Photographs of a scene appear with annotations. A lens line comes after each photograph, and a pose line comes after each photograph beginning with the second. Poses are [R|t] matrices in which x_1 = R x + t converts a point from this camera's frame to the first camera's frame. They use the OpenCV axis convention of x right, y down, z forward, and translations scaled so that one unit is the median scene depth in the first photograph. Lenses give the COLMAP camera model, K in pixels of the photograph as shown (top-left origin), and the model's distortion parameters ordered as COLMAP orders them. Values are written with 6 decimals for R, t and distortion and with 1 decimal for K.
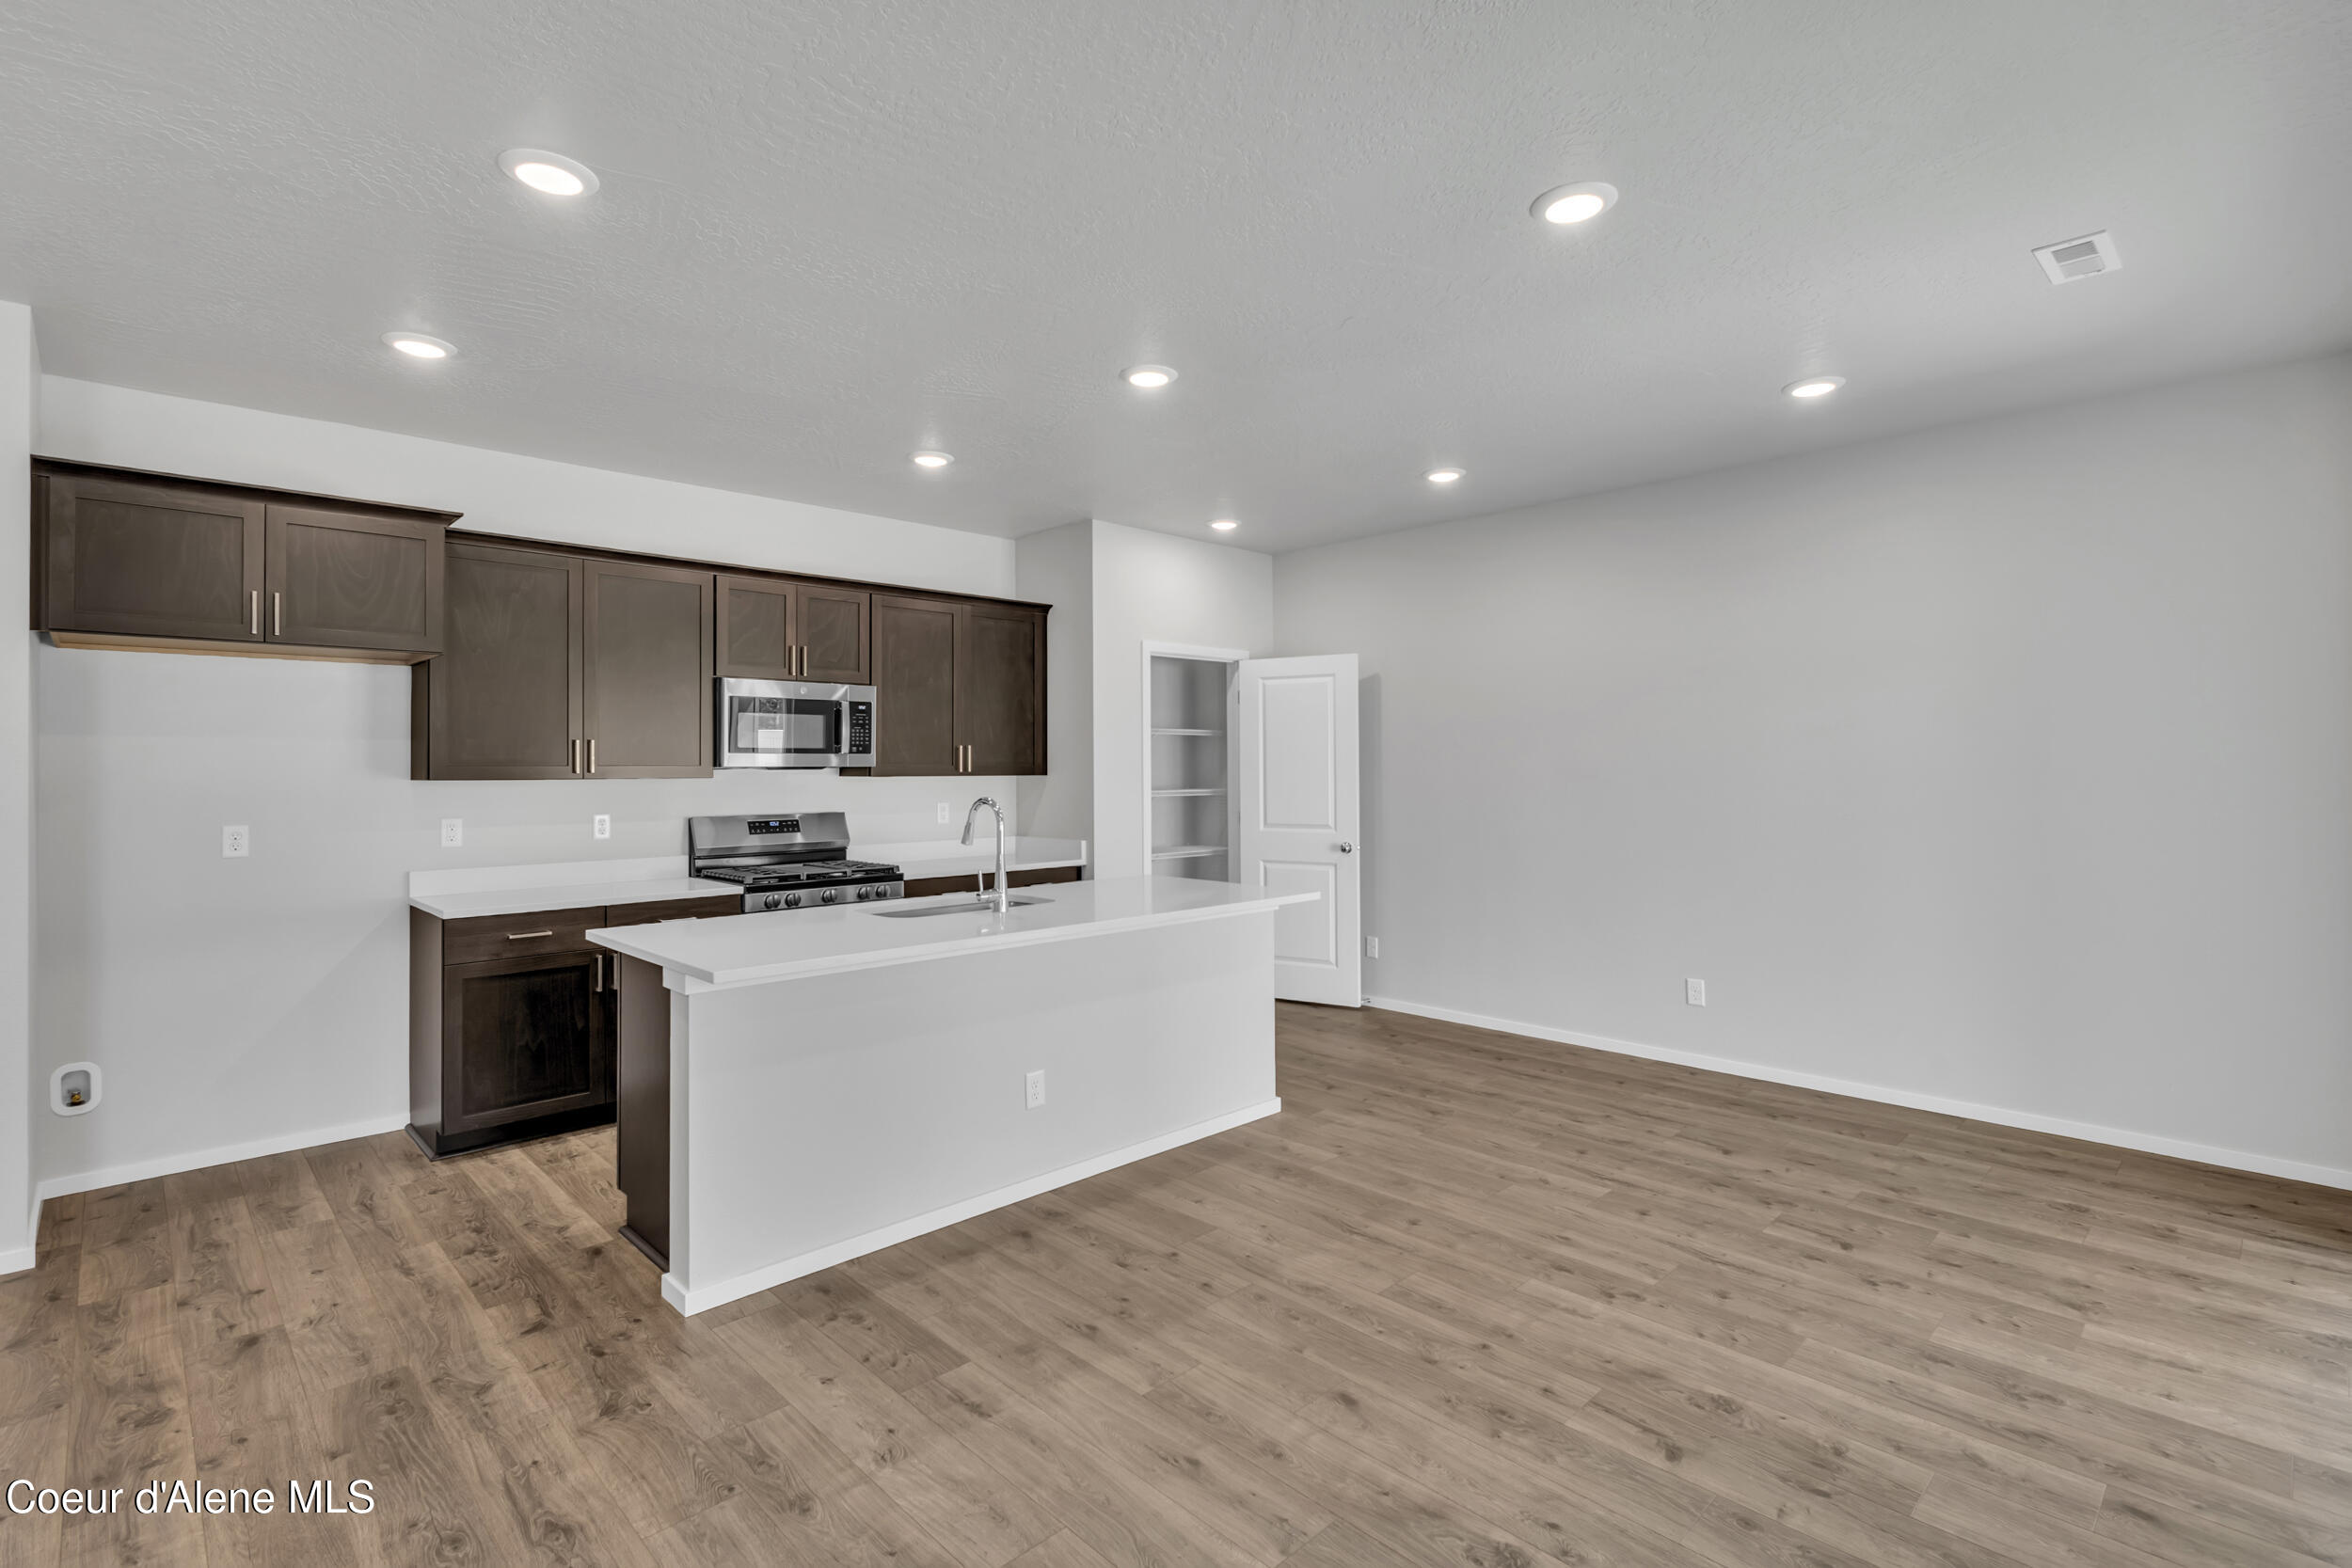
lens RADIAL K [[1088.4, 0, 1172.8], [0, 1088.4, 767.8], [0, 0, 1]] dist [0.011754, -0.003749]
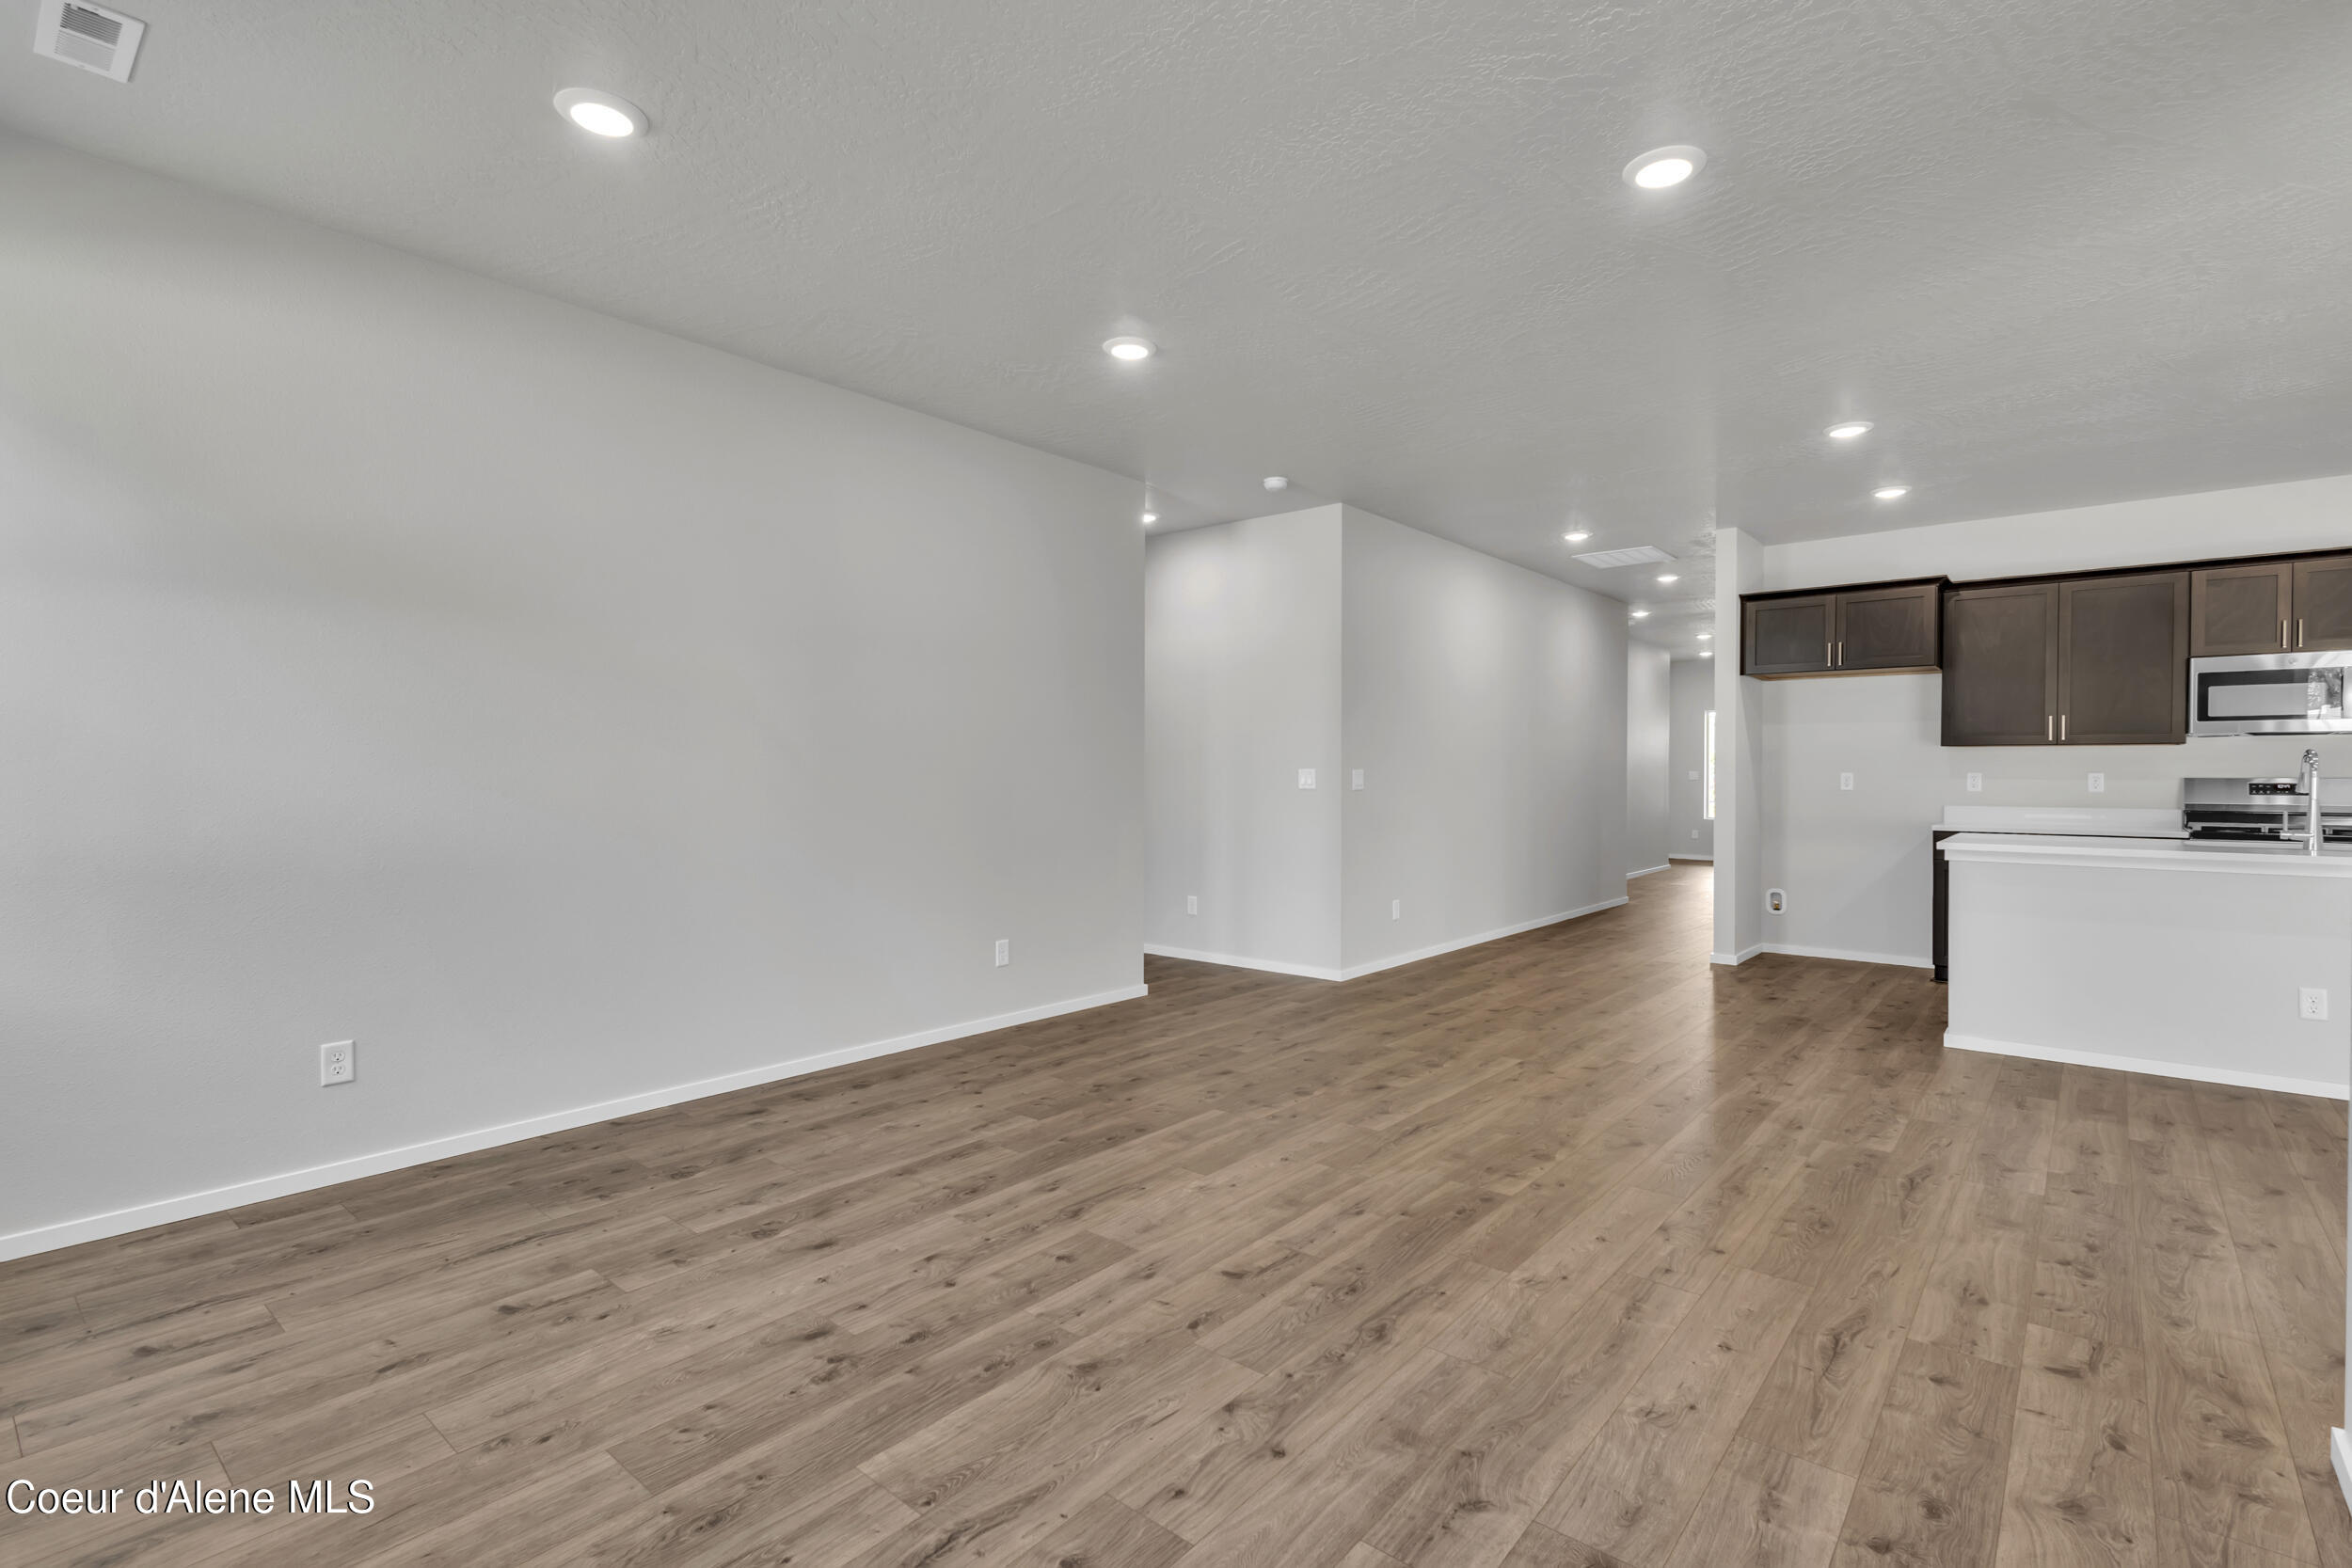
lens RADIAL K [[1088.4, 0, 1181.1], [0, 1088.4, 769.3], [0, 0, 1]] dist [0.011754, -0.003749]
pose [[0.101802, 0.002037, -0.994803, 0.835686], [-0.003072, 0.999994, 0.001733, 0.049490], [0.994800, 0.002879, 0.101808, -0.269806]]
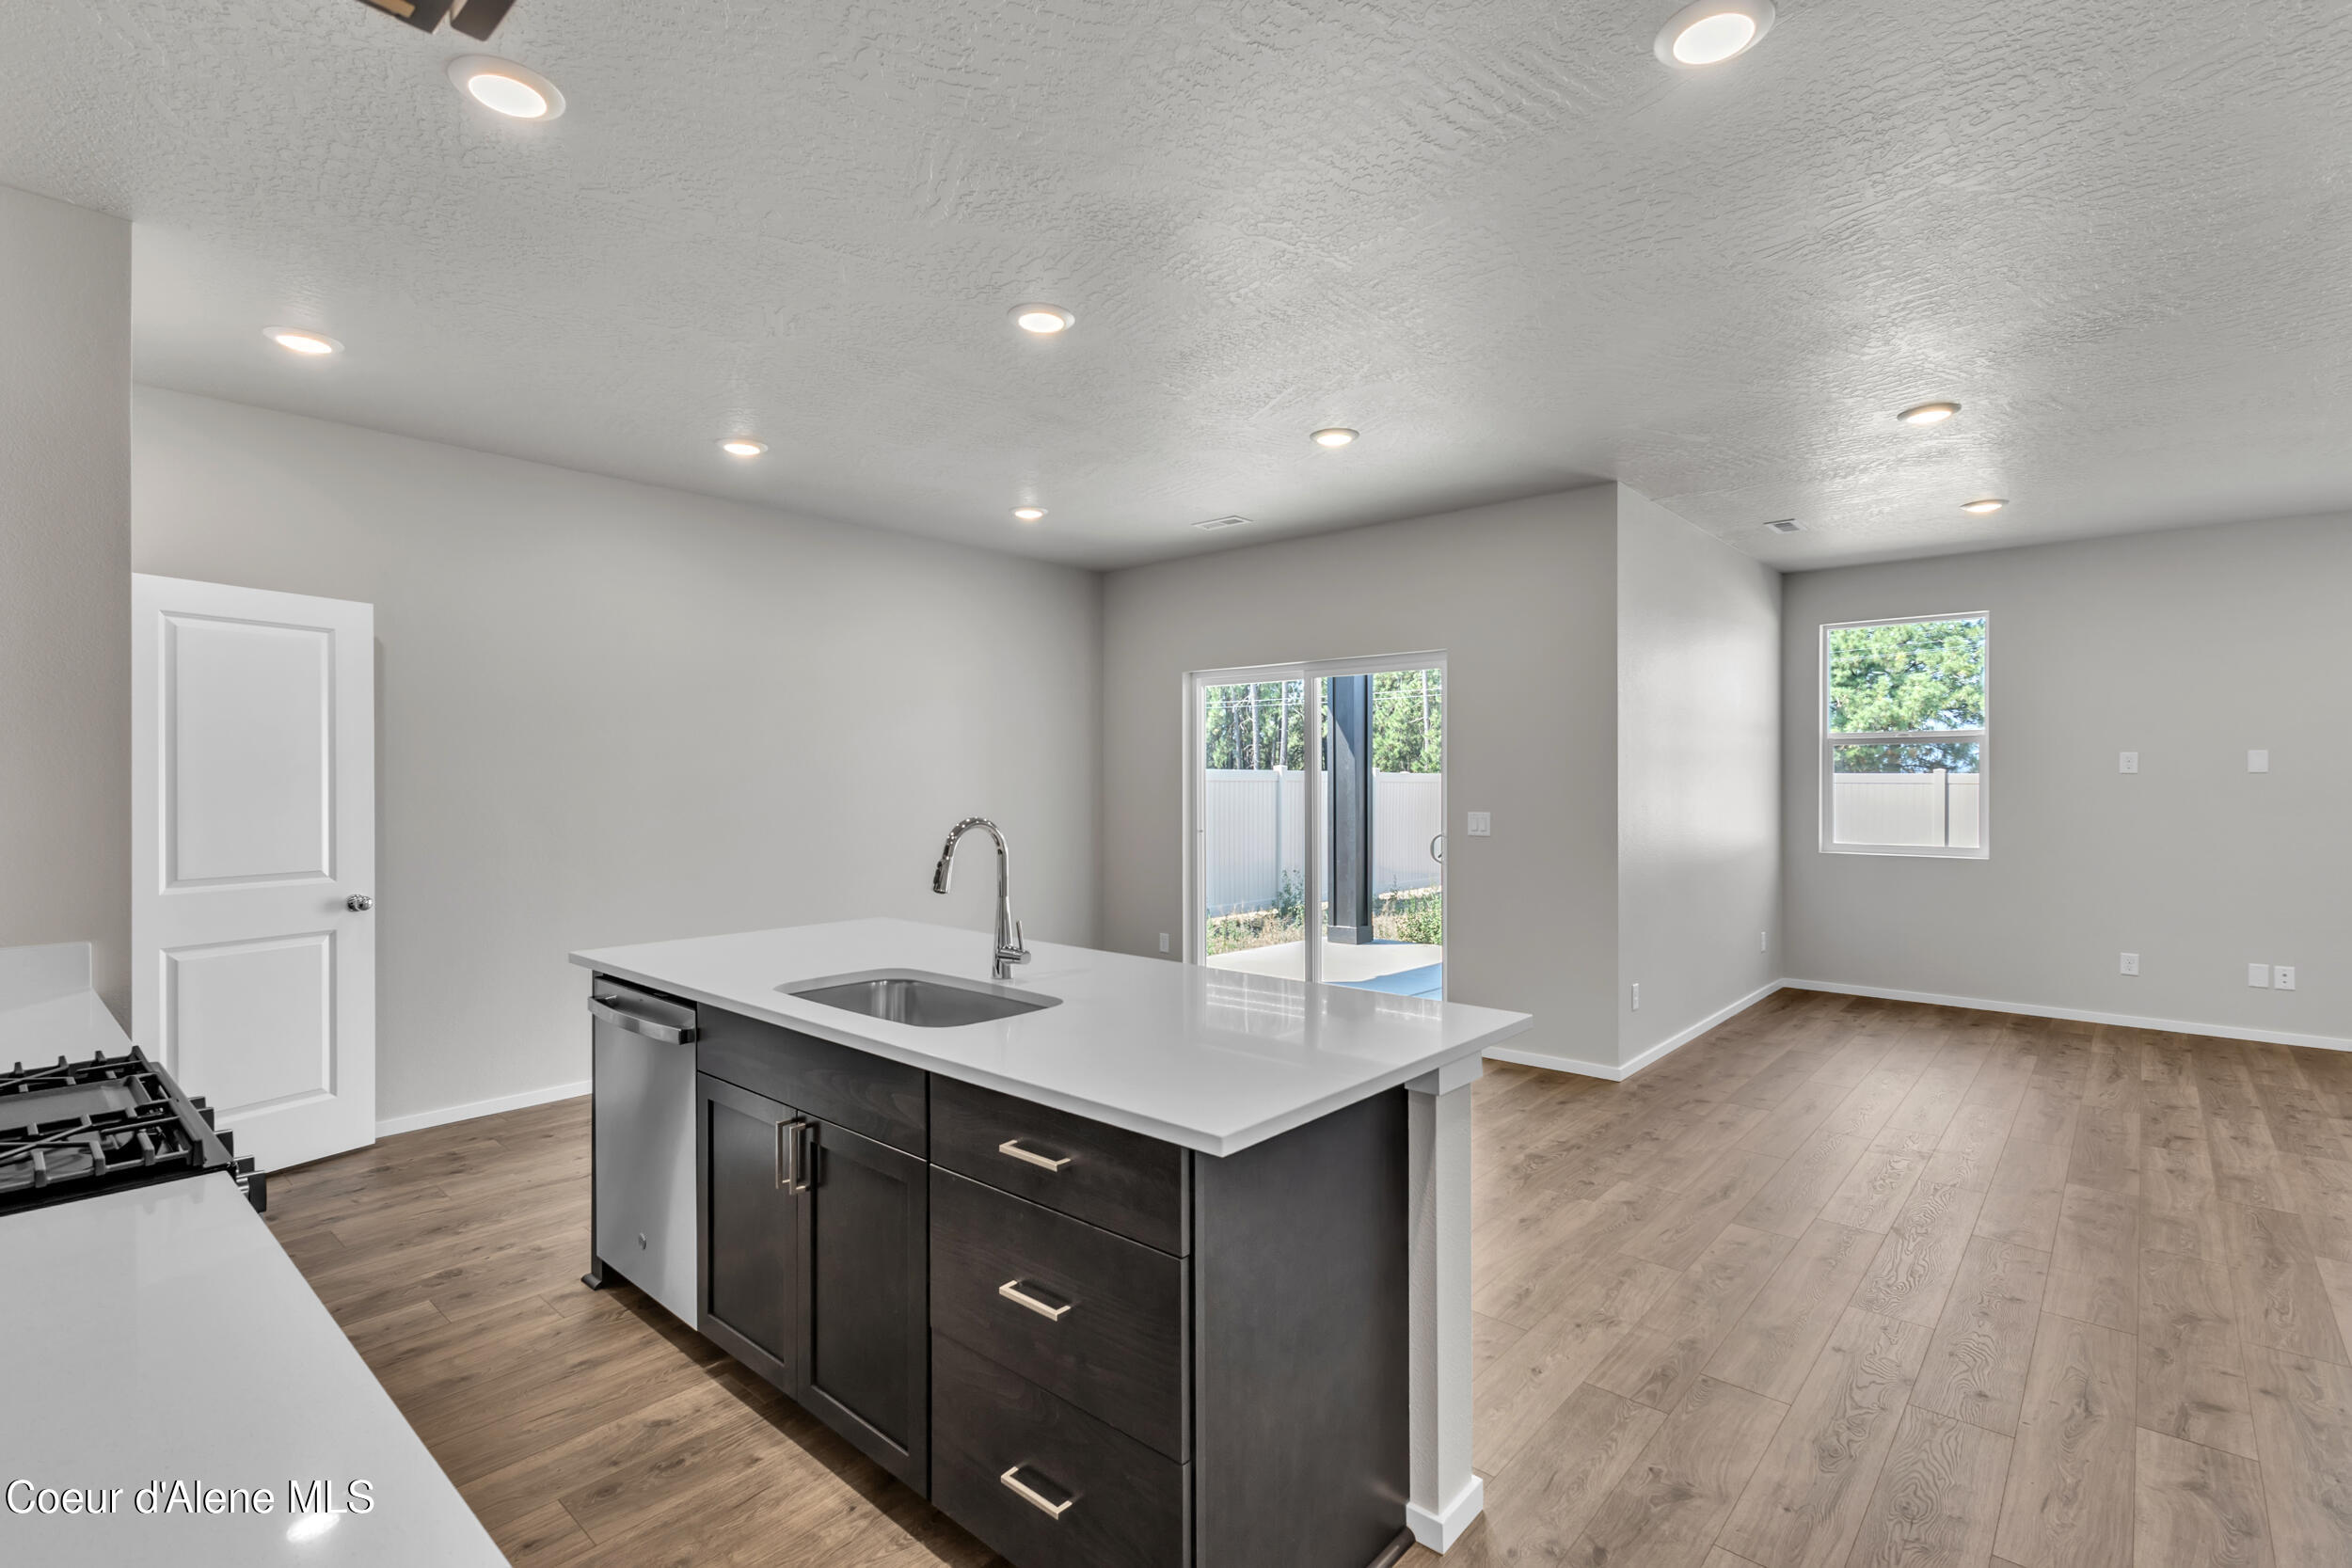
lens RADIAL K [[1088.4, 0, 1184.6], [0, 1088.4, 782.9], [0, 0, 1]] dist [0.011754, -0.003749]
pose [[-0.082983, 0.000579, 0.996551, -0.859962], [0.002090, 0.999998, -0.000407, 0.006450], [-0.996549, 0.002049, -0.082984, 0.927601]]
